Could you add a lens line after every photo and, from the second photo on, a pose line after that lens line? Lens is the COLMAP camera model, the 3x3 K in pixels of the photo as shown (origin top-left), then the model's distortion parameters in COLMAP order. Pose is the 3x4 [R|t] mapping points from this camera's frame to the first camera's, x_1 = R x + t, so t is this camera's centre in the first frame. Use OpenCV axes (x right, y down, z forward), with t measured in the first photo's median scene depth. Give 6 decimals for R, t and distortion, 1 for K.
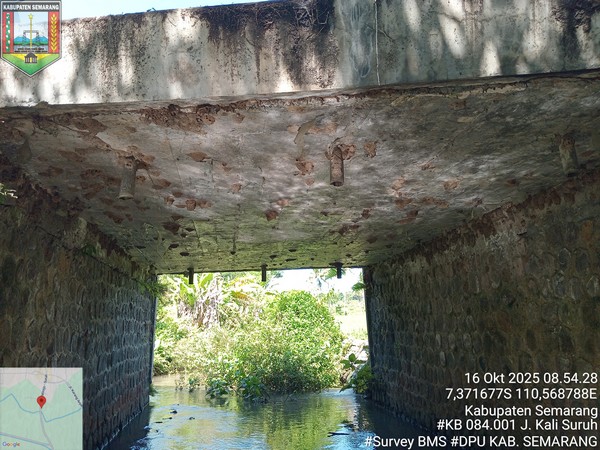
lens RADIAL K [[456.4, 0, 304.3], [0, 456.4, 221.7], [0, 0, 1]] dist [0.036304, -0.062702]
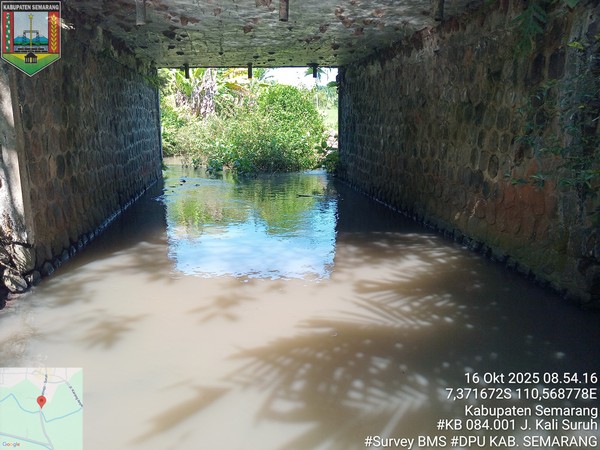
lens RADIAL K [[456.4, 0, 299.4], [0, 456.4, 227.4], [0, 0, 1]] dist [0.036304, -0.062702]
pose [[0.999645, 0.026643, -0.000416, 0.068452], [-0.023715, 0.896665, 0.442073, -0.067224], [0.012152, -0.441907, 0.896979, -0.302258]]
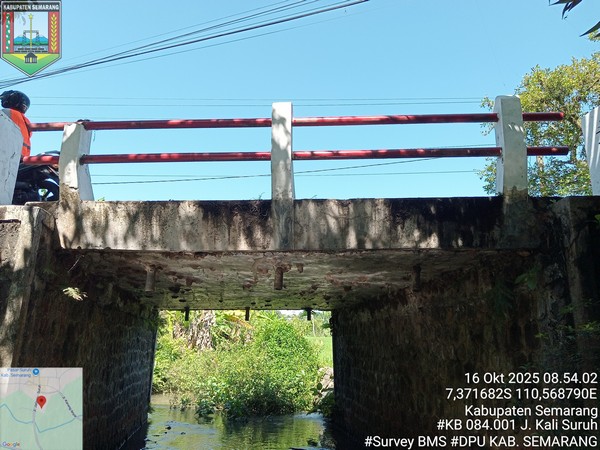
lens RADIAL K [[456.4, 0, 300.7], [0, 456.4, 224.7], [0, 0, 1]] dist [0.036304, -0.062702]
pose [[0.999523, 0.030602, -0.004100, 0.073330], [-0.030720, 0.998989, -0.032809, -0.126699], [0.003092, 0.032919, 0.999453, -0.314693]]
